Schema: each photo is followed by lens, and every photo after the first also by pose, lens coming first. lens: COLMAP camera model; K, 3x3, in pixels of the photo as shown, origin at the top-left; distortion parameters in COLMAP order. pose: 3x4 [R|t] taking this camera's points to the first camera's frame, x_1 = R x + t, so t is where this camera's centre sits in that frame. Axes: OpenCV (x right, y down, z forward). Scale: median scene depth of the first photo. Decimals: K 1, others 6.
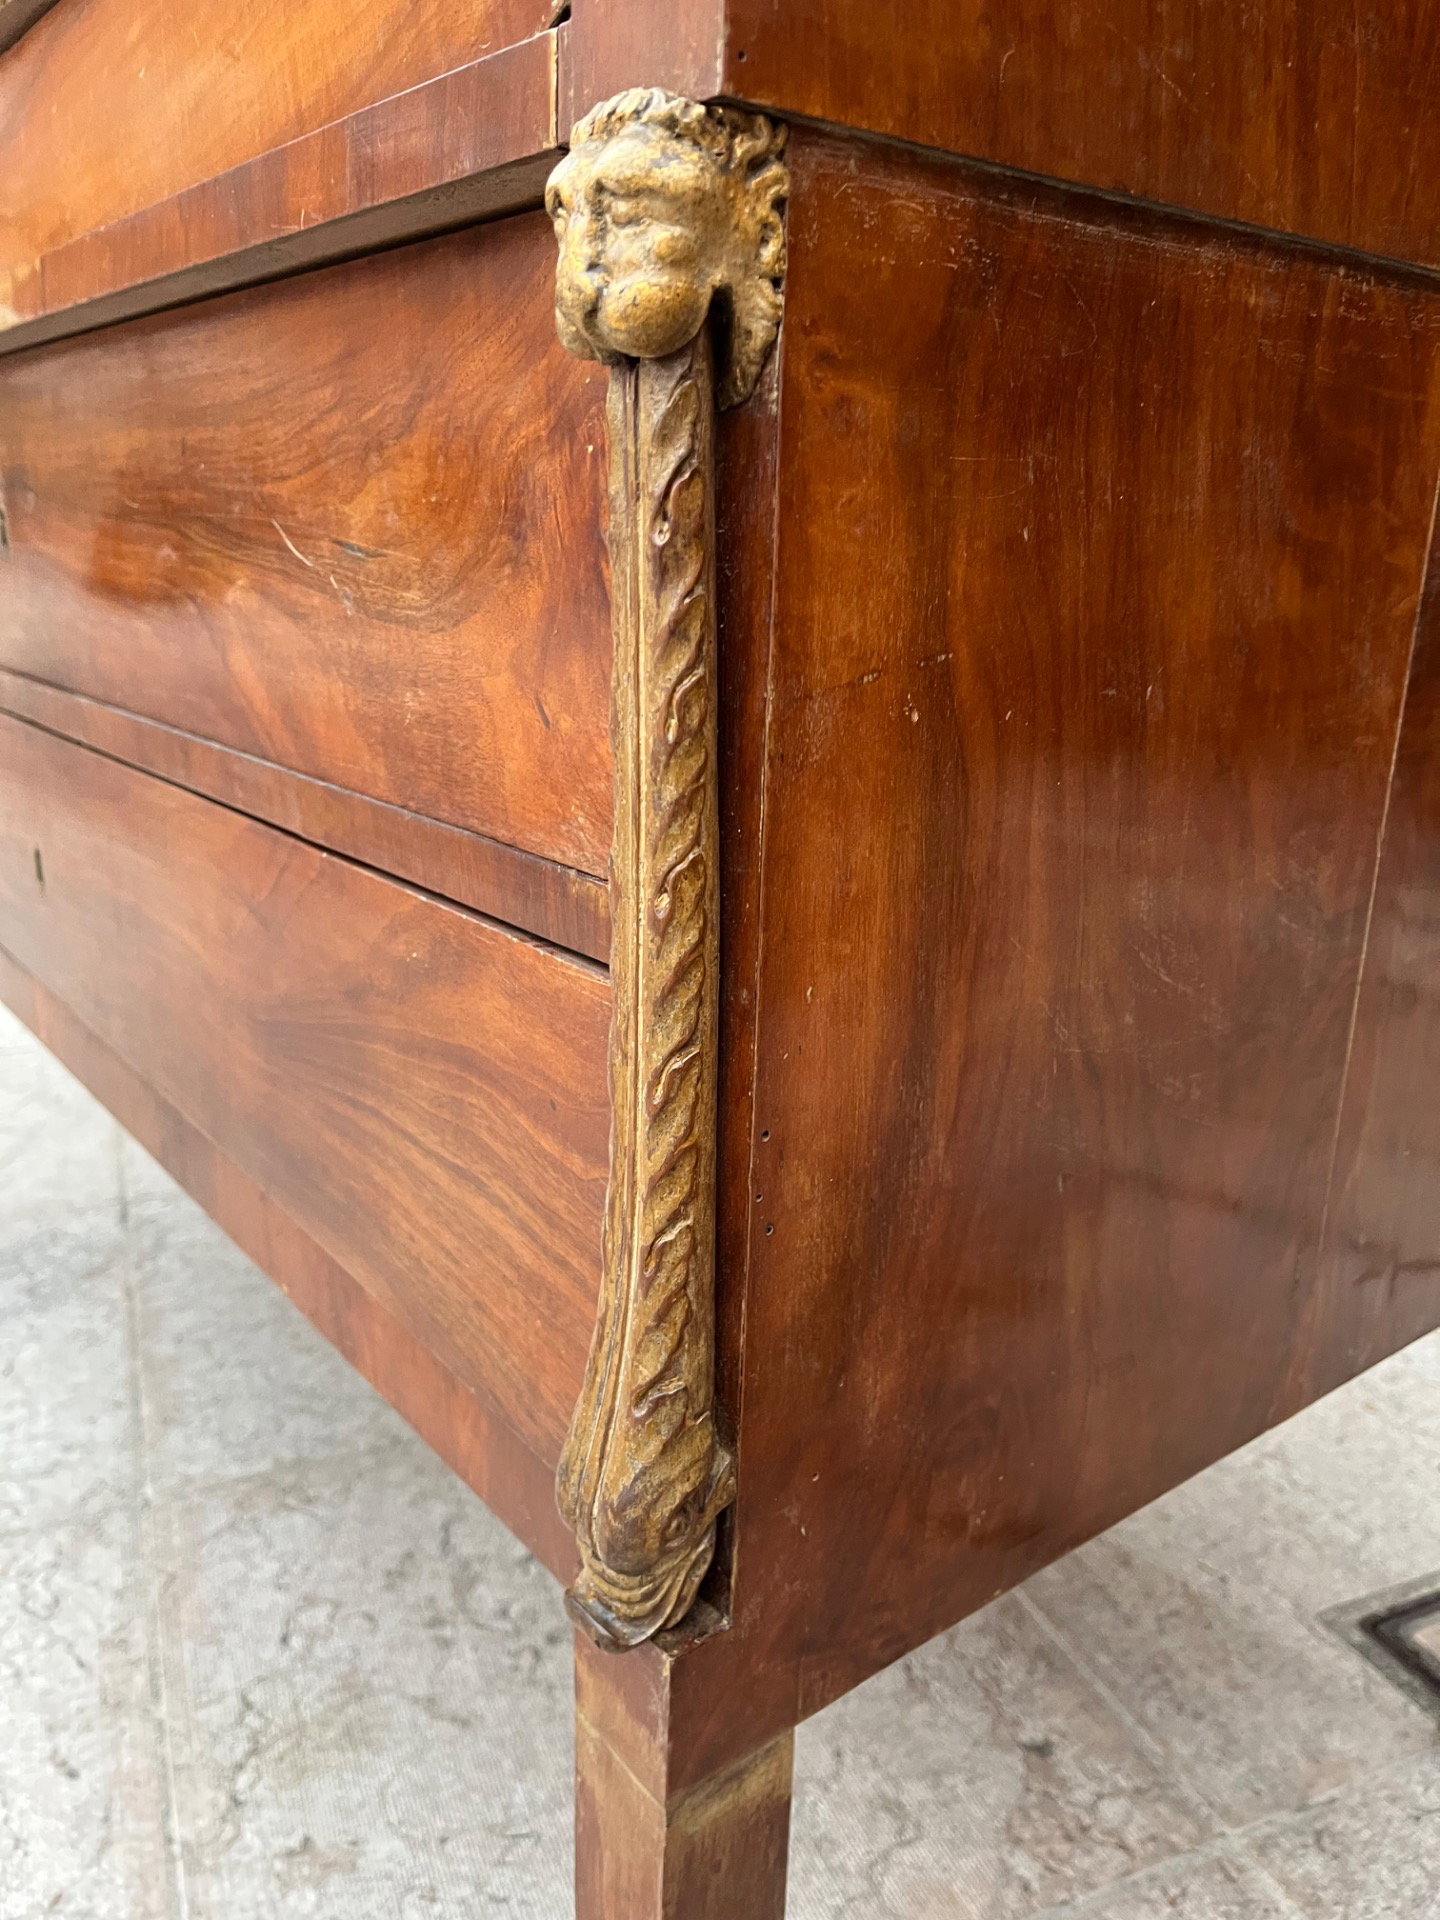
lens RADIAL K [[1493.1, 0, 720.0], [0, 1493.1, 960.0], [0, 0, 1]] dist [0.061553, -0.109375]
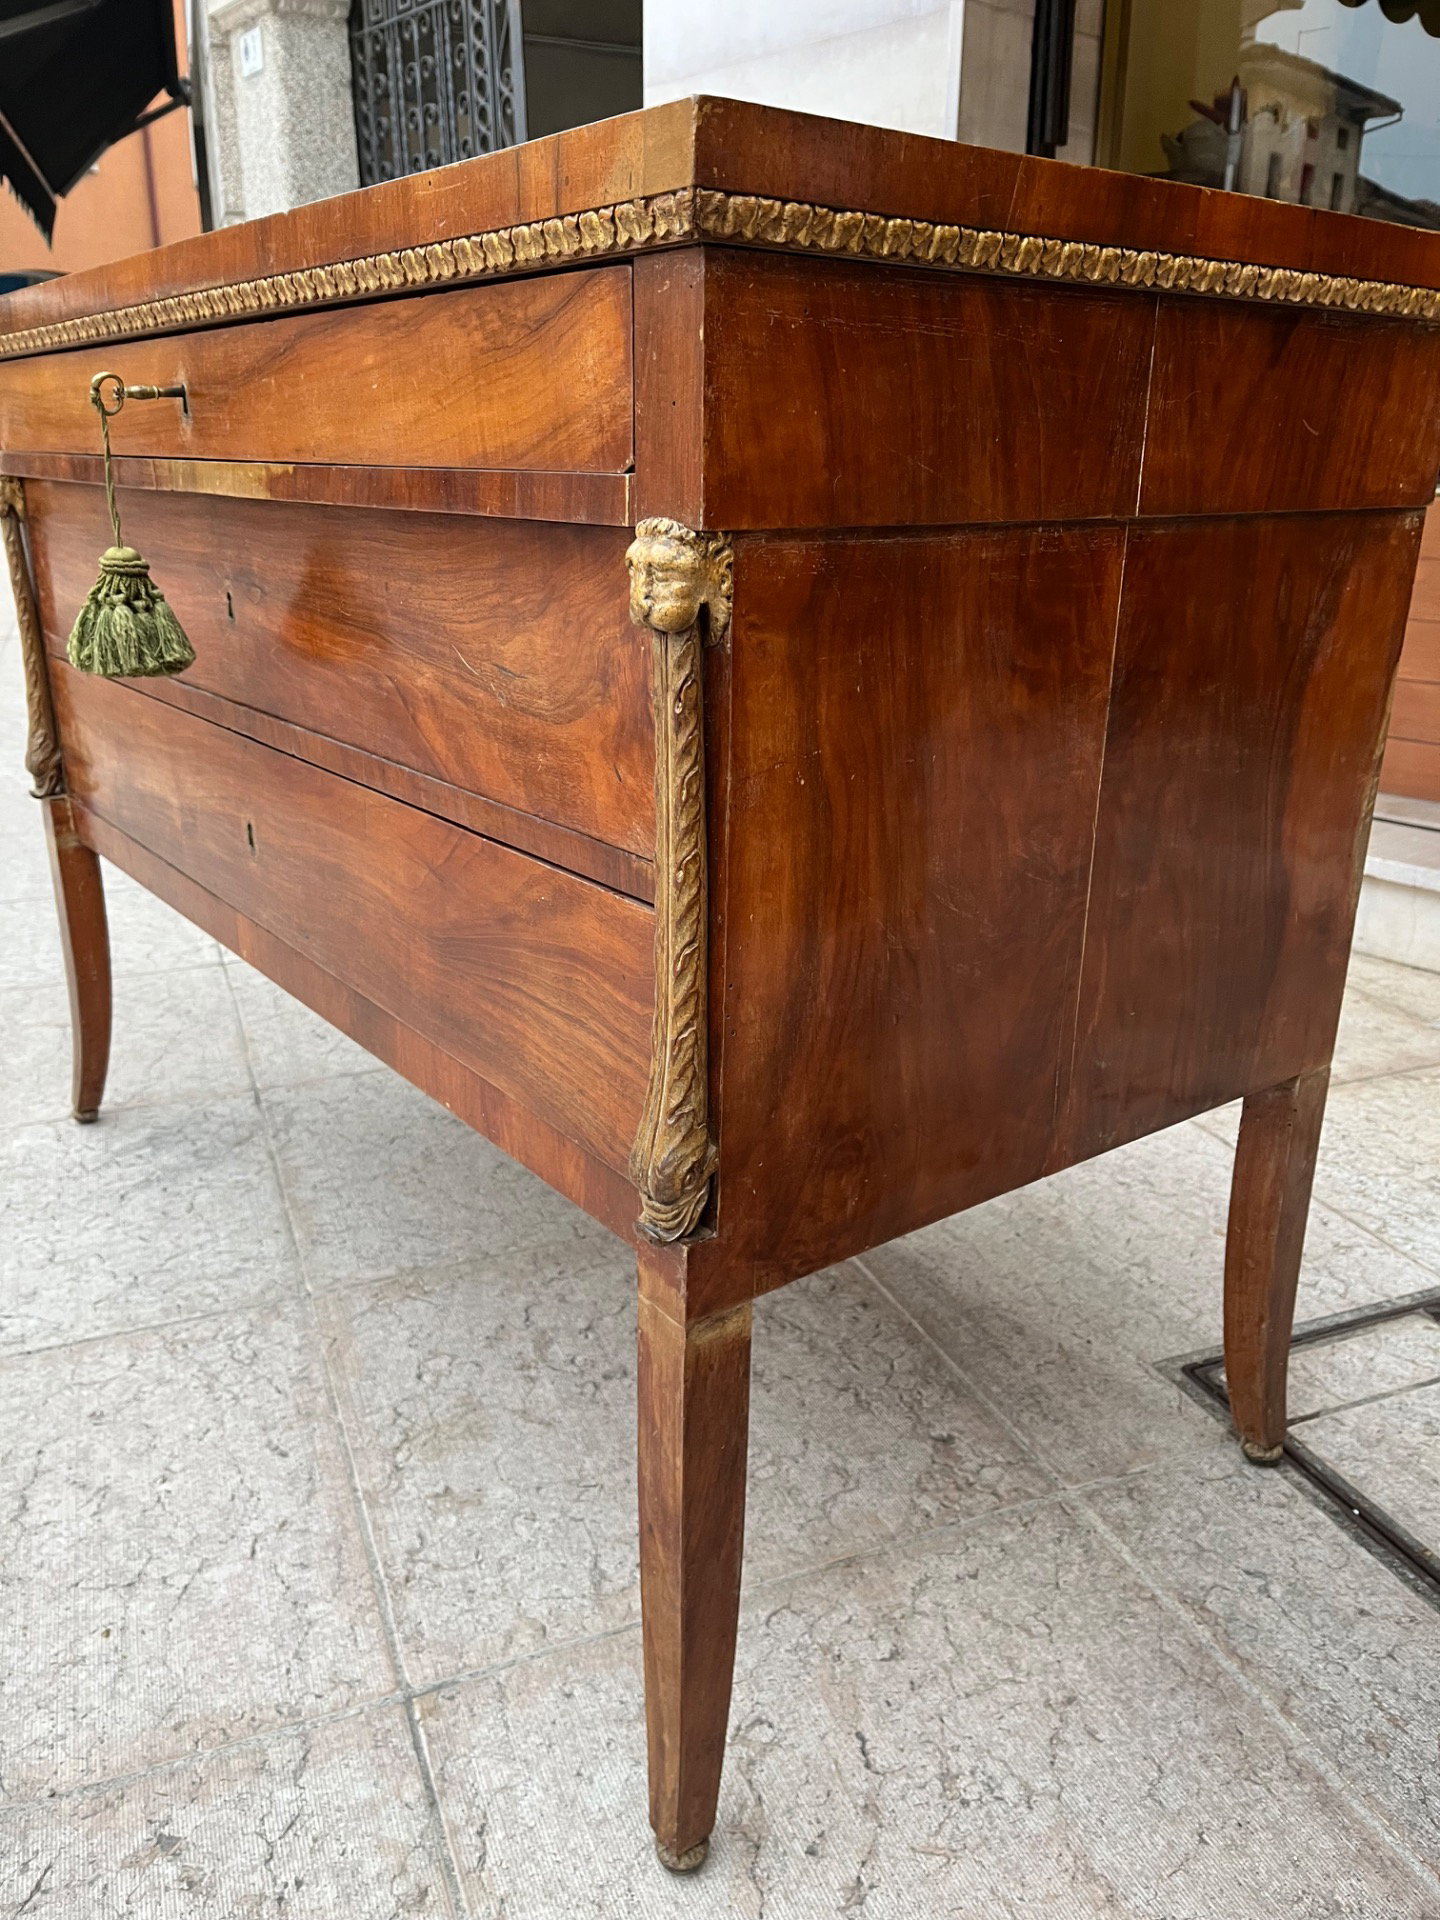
lens RADIAL K [[1519.3, 0, 712.0], [0, 1519.3, 995.9], [0, 0, 1]] dist [0.055696, -0.050528]
pose [[0.999819, -0.005013, -0.018373, 0.019252], [0.006258, 0.997640, 0.068381, -0.005946], [0.017987, -0.068483, 0.997490, -0.489012]]
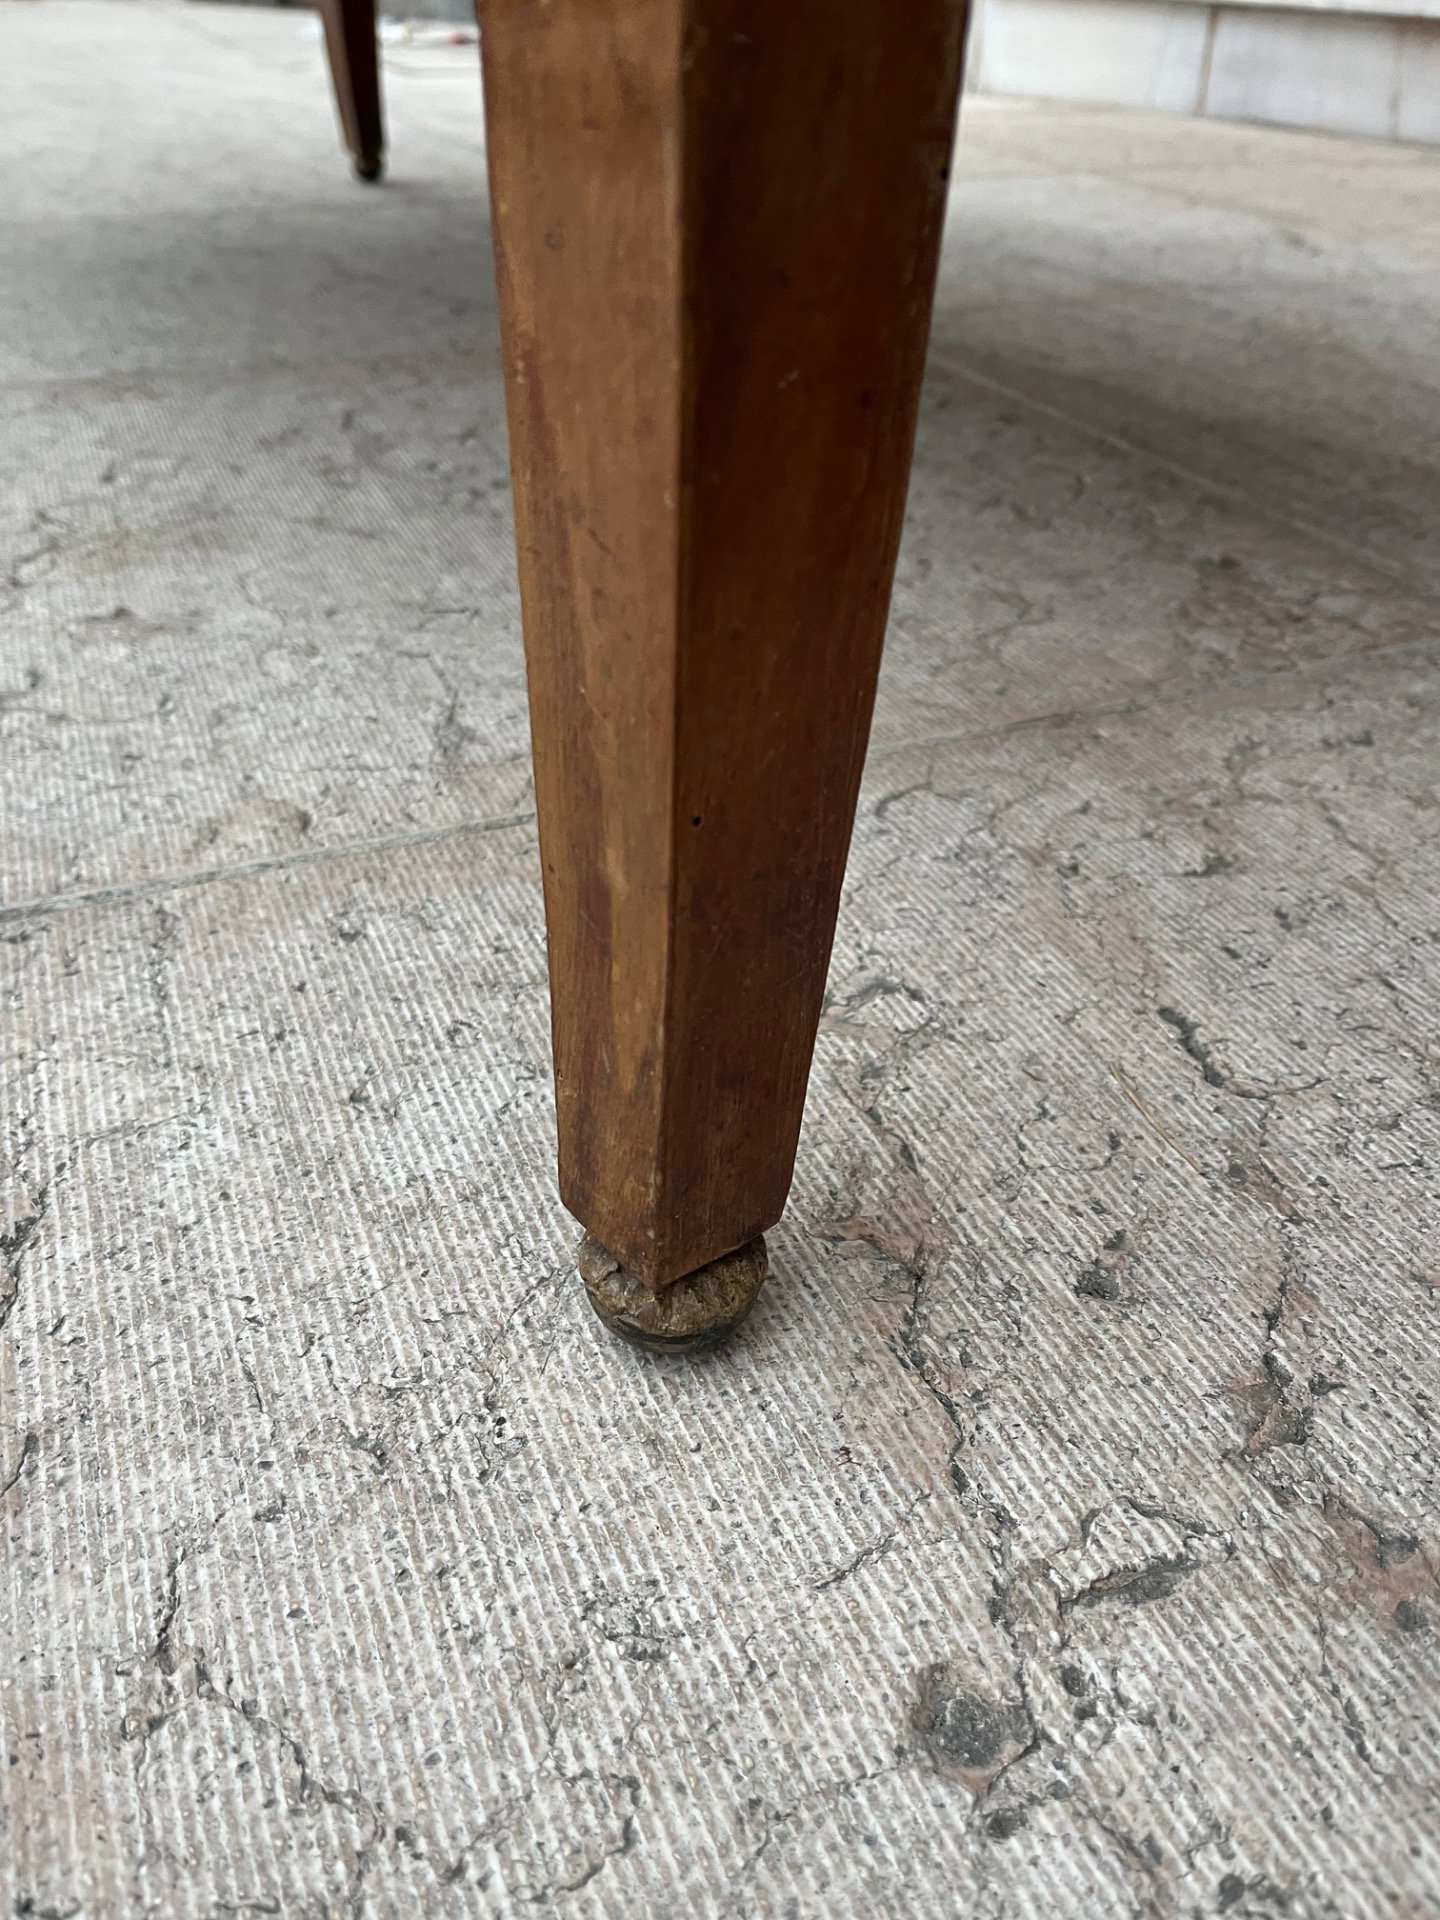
lens RADIAL K [[1493.1, 0, 720.0], [0, 1493.1, 960.0], [0, 0, 1]] dist [0.061553, -0.109375]
pose [[0.999938, 0.001234, 0.011093, -0.021618], [-0.004210, 0.962137, 0.272533, 0.563512], [-0.010337, -0.272563, 0.962082, 0.331674]]
